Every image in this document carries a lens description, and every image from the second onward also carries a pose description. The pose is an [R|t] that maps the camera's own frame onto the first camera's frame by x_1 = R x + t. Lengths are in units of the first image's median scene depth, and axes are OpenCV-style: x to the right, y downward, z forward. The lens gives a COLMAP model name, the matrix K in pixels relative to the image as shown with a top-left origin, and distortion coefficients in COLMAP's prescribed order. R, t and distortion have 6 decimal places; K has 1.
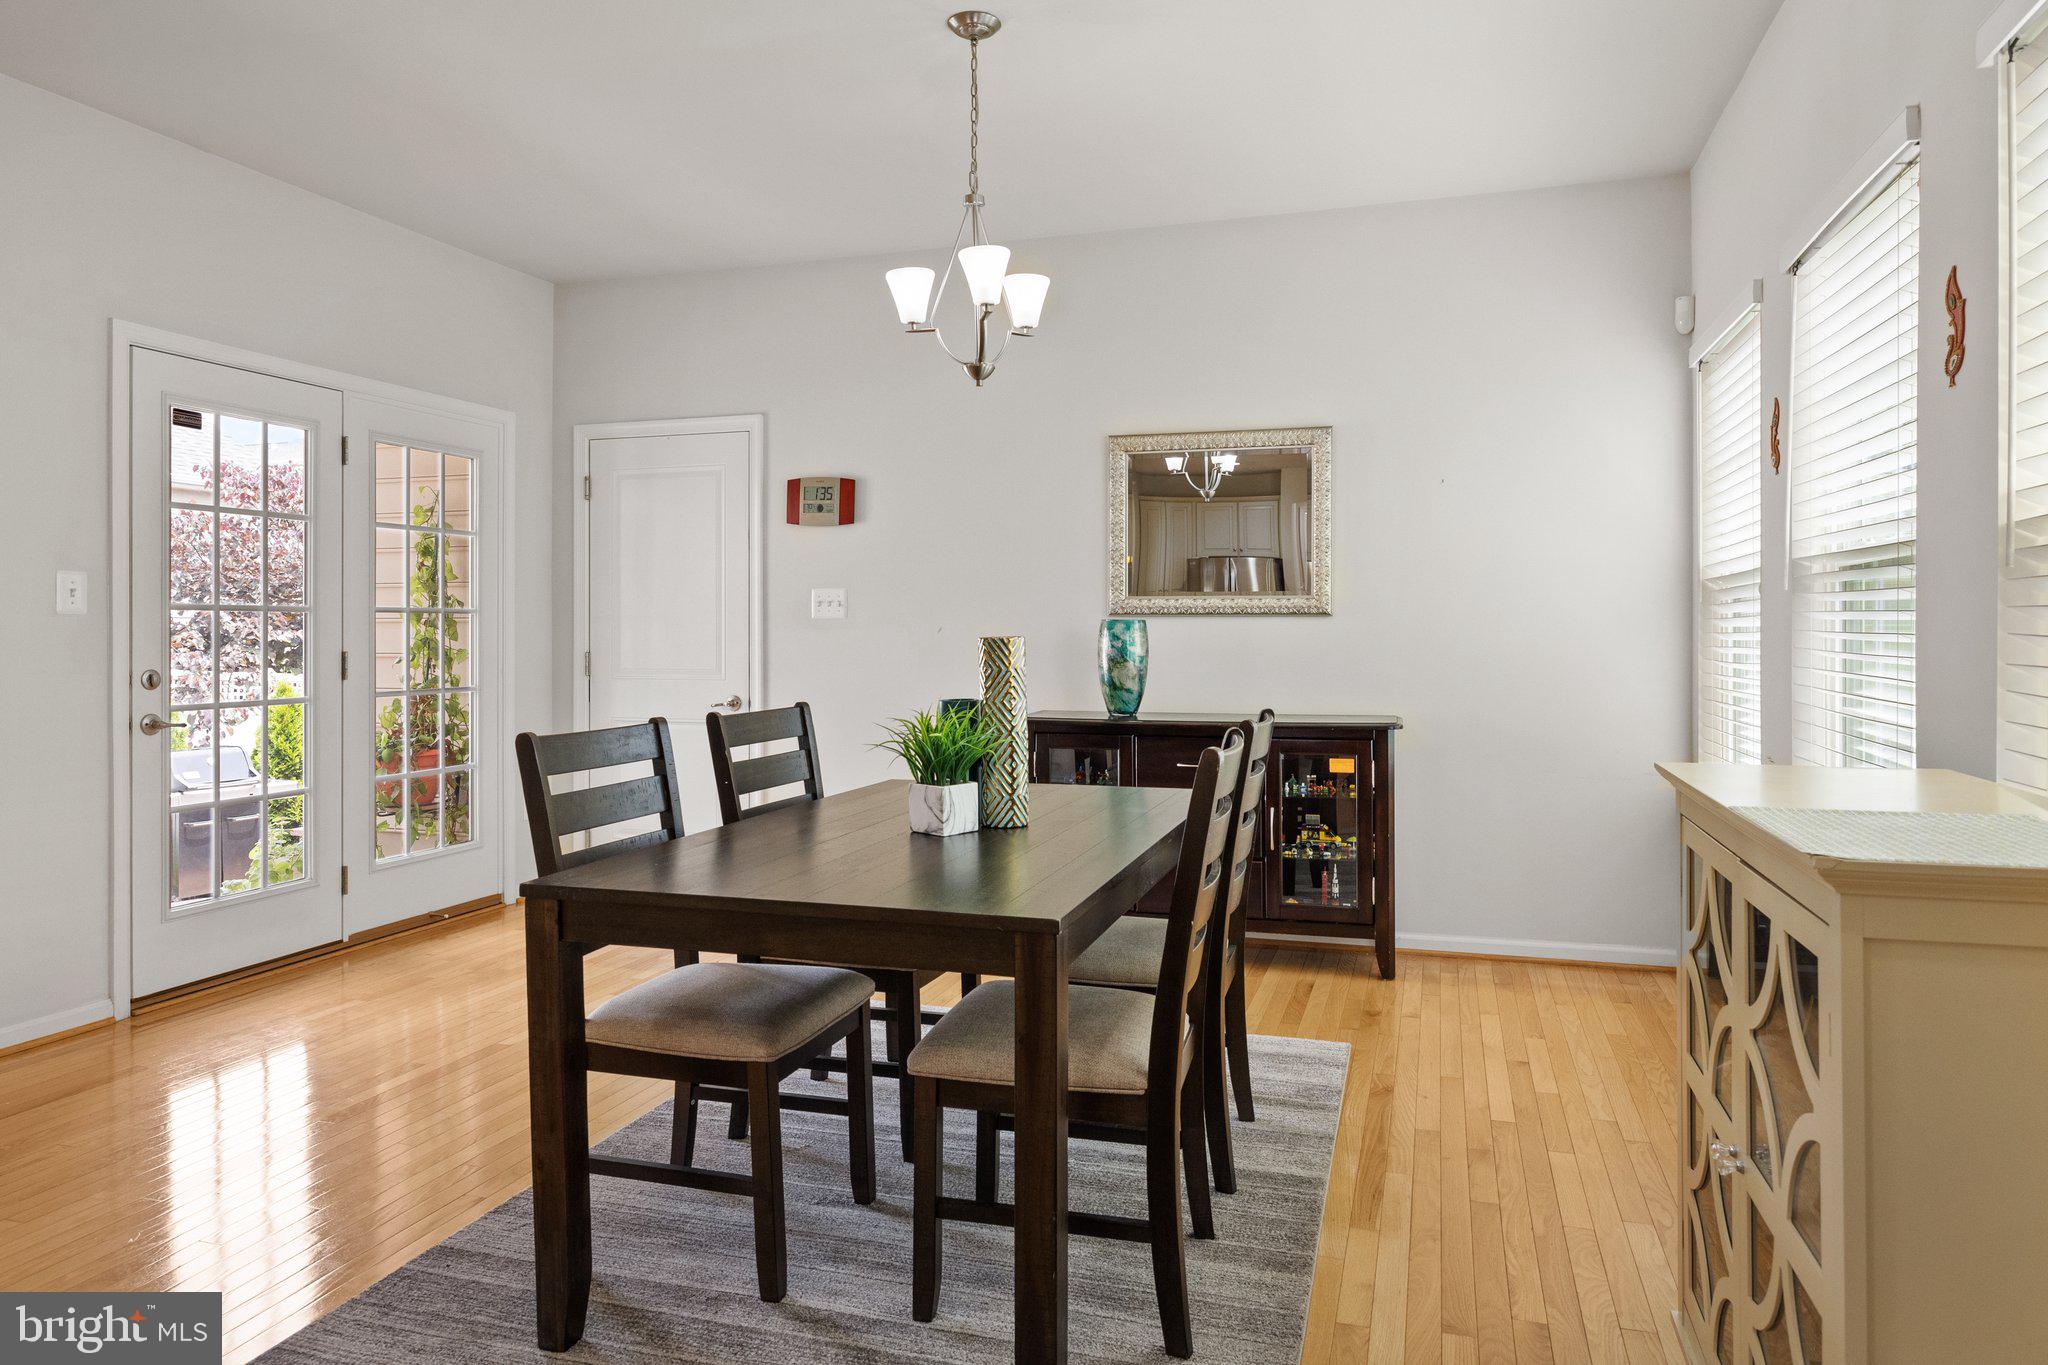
lens RADIAL K [[1342.8, 0, 1022.3], [0, 1342.8, 638.6], [0, 0, 1]] dist [0.000831, 0.000746]
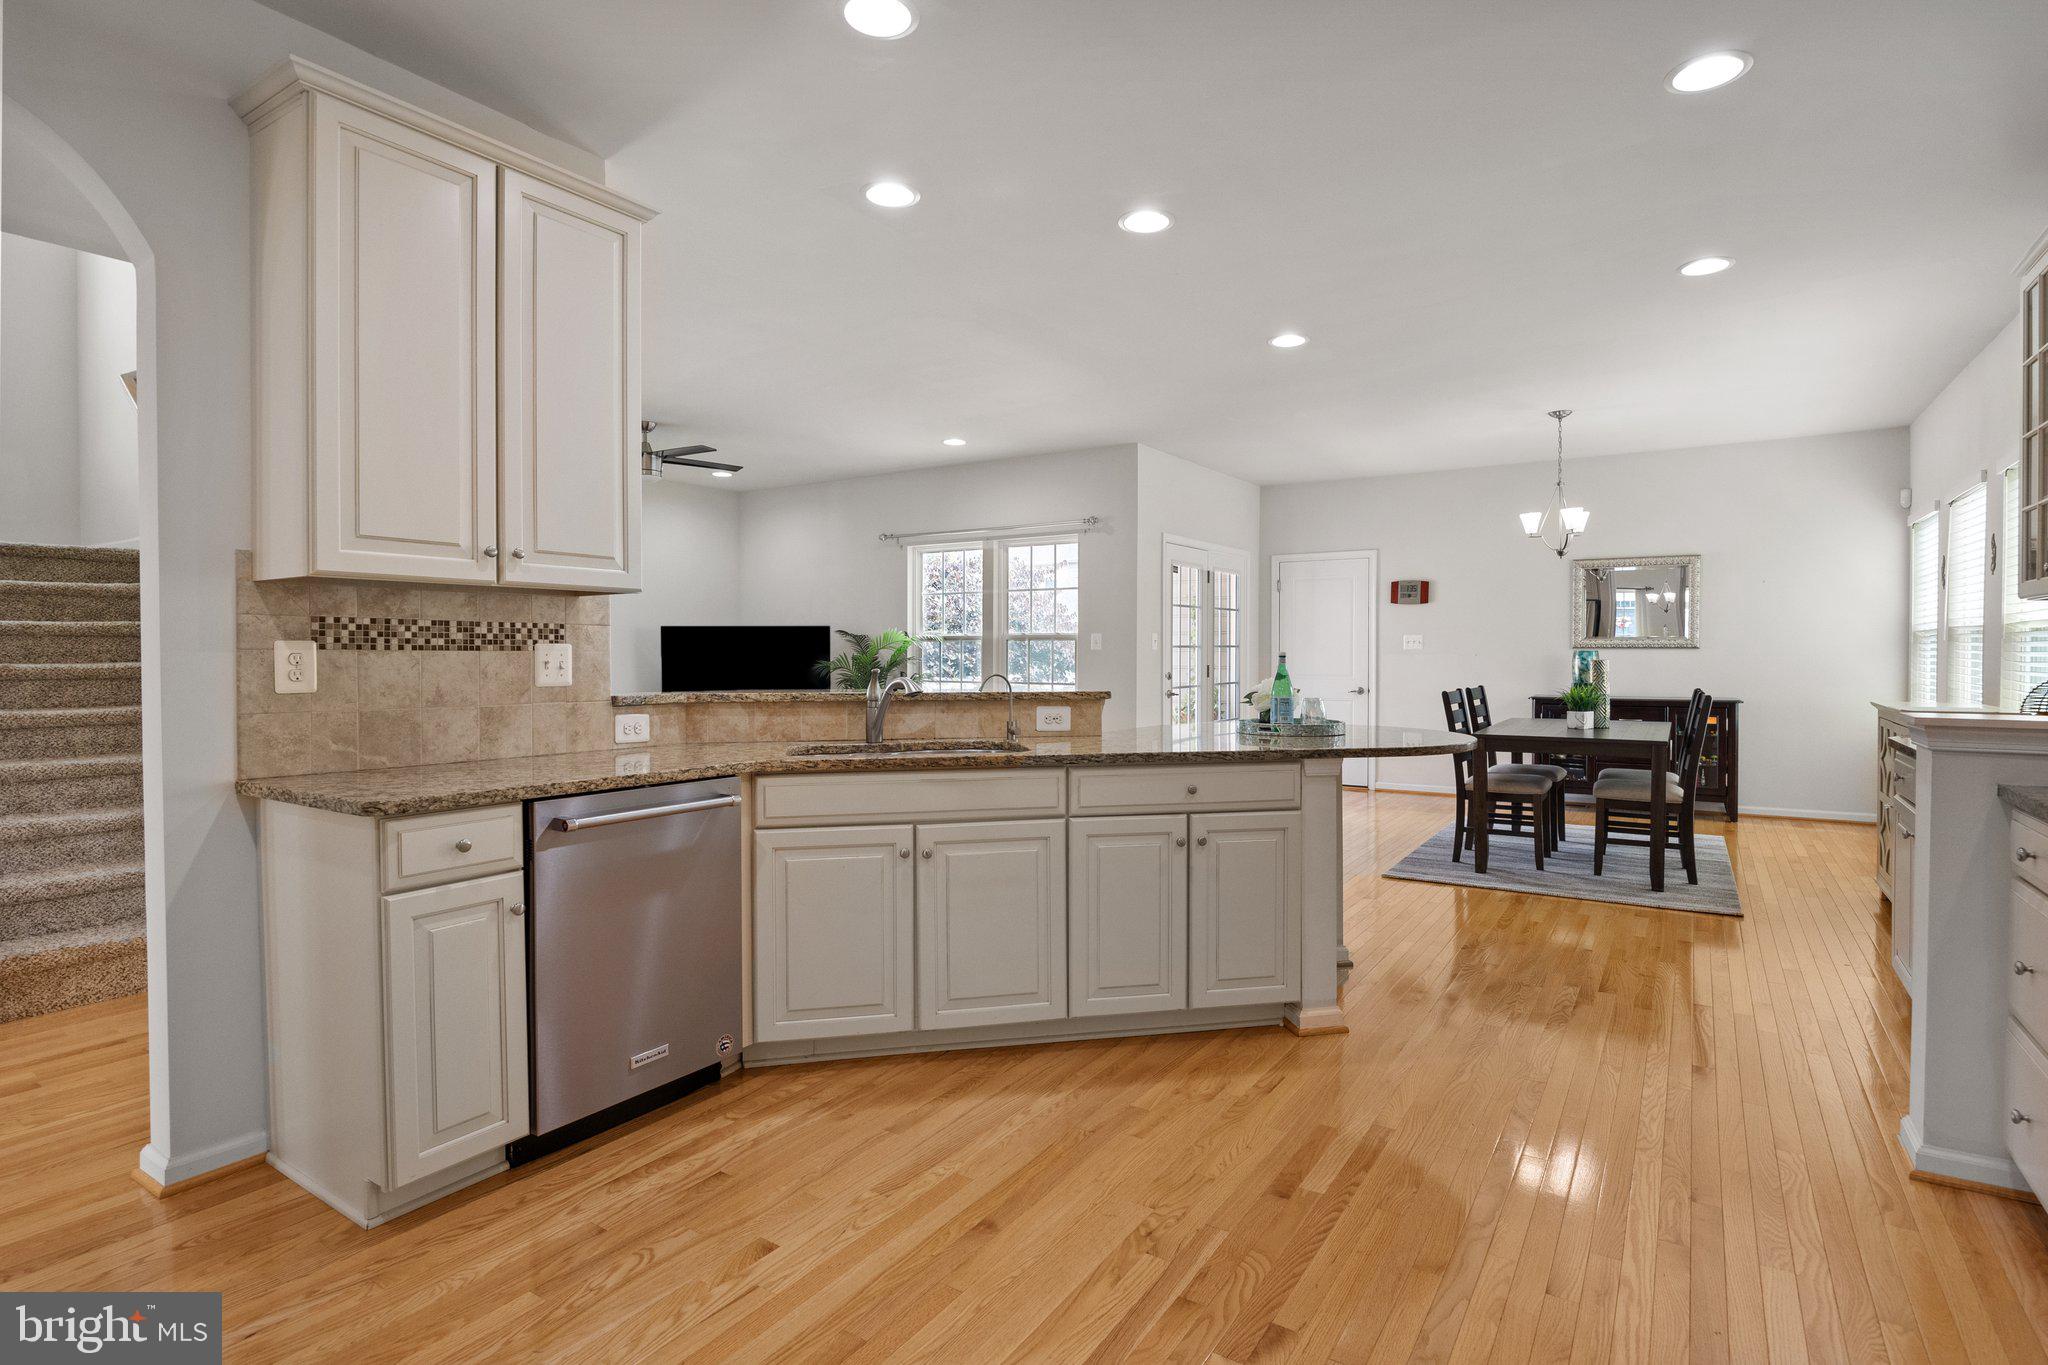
lens RADIAL K [[1039.4, 0, 1027.1], [0, 1039.4, 669.6], [0, 0, 1]] dist [-0.003477, -0.000906]
pose [[0.962299, 0.004198, -0.271962, -0.345141], [-0.001117, 0.999933, 0.011481, -0.002655], [0.271992, -0.010744, 0.962240, -0.842921]]
